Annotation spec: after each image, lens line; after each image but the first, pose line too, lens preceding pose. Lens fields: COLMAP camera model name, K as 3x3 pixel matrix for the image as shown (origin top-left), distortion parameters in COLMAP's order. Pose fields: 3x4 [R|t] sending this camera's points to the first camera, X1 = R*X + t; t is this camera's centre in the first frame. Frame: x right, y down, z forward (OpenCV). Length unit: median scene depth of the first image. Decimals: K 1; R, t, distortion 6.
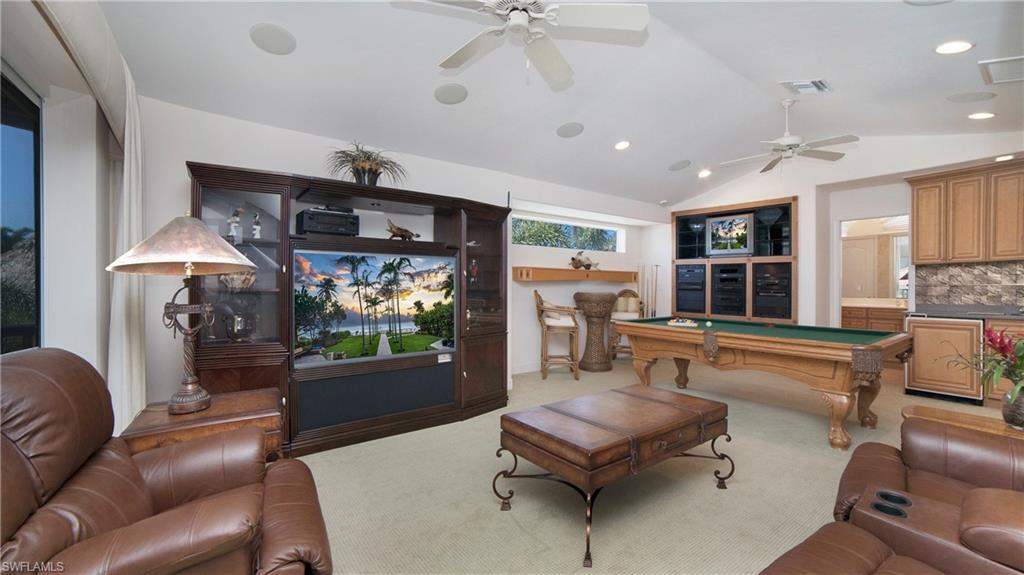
lens RADIAL K [[440.9, 0, 514.8], [0, 440.9, 276.5], [0, 0, 1]] dist [0.000188, 0.000224]
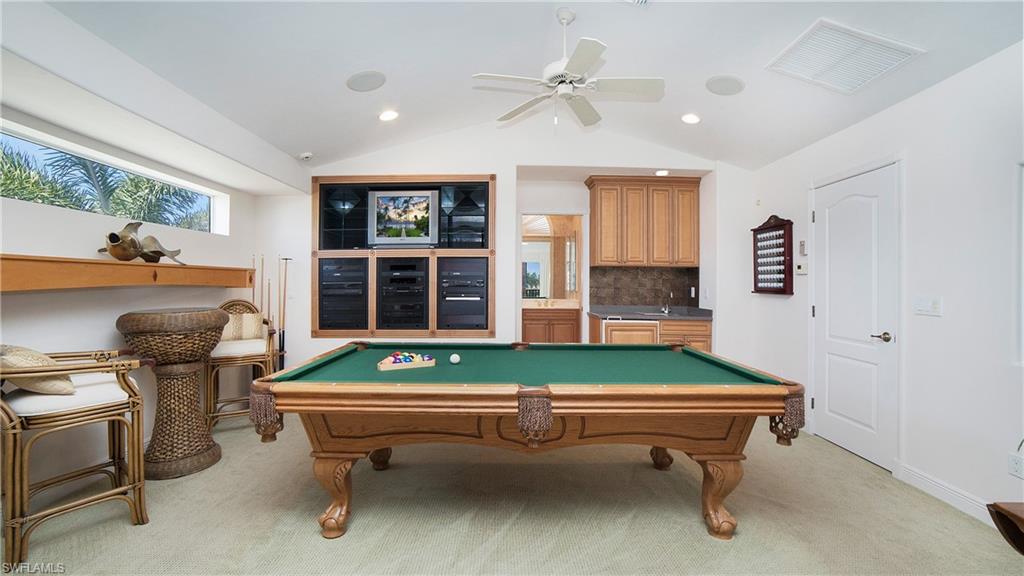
lens RADIAL K [[440.9, 0, 514.8], [0, 440.9, 277.0], [0, 0, 1]] dist [0.000188, 0.000224]
pose [[0.617967, -0.008989, 0.786152, 0.033164], [0.005416, 0.999960, 0.007176, -0.001681], [-0.786185, -0.000177, 0.617991, 0.409506]]
